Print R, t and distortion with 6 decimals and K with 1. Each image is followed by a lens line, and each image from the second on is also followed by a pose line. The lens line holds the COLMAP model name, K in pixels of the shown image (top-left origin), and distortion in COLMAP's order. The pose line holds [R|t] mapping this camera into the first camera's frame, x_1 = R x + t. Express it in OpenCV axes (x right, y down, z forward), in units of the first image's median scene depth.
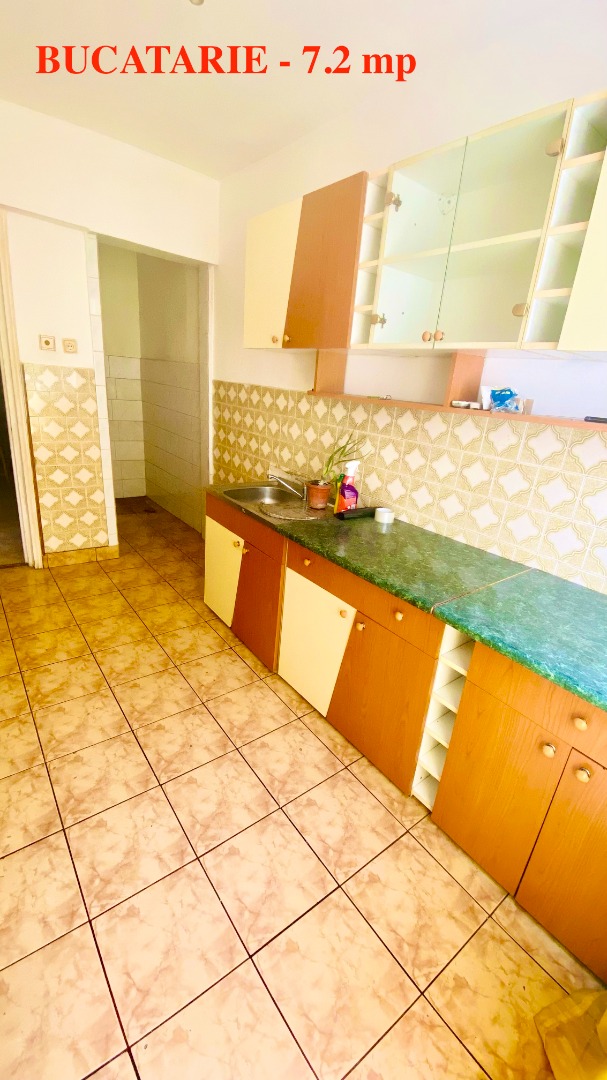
lens RADIAL K [[448.9, 0, 301.9], [0, 448.9, 533.4], [0, 0, 1]] dist [0.068837, -0.040036]
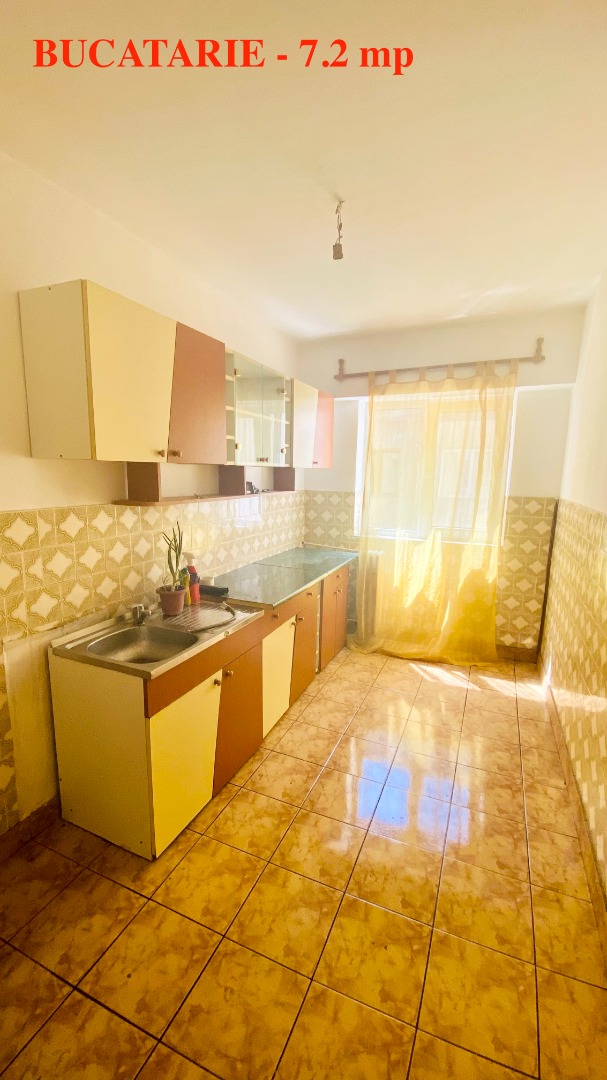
lens RADIAL K [[448.9, 0, 301.9], [0, 448.9, 533.4], [0, 0, 1]] dist [0.068837, -0.040036]
pose [[-0.496098, -0.175299, 0.850386, -0.781671], [0.262677, 0.903210, 0.339429, -0.406189], [-0.827579, 0.391767, -0.402034, 0.950833]]
